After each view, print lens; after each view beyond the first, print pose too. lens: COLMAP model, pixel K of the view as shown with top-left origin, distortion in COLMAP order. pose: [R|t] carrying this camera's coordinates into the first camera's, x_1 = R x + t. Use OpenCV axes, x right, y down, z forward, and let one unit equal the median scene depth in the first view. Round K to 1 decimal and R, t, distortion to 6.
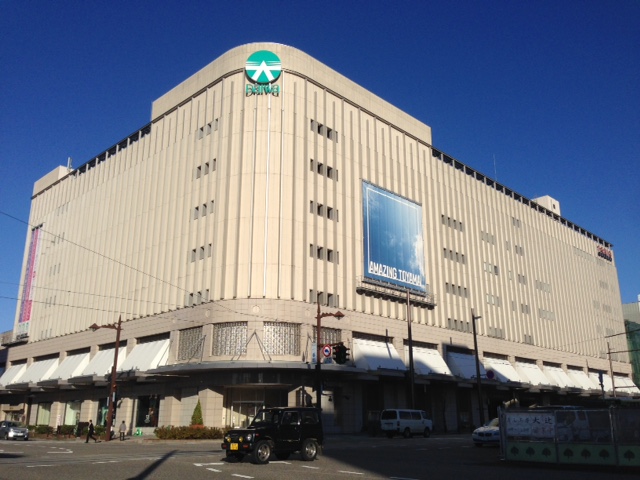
lens RADIAL K [[590.7, 0, 320.0], [0, 590.7, 240.0], [0, 0, 1]] dist [0.113712, -0.127803]
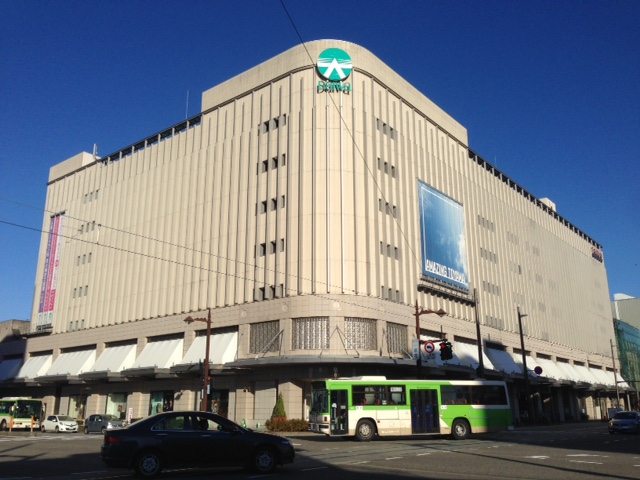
lens RADIAL K [[590.7, 0, 320.0], [0, 590.7, 240.0], [0, 0, 1]] dist [0.113712, -0.127803]
pose [[0.995160, 0.026296, 0.094682, -0.190115], [-0.027487, 0.999558, 0.011301, -0.003762], [-0.094343, -0.013848, 0.995443, -0.004702]]
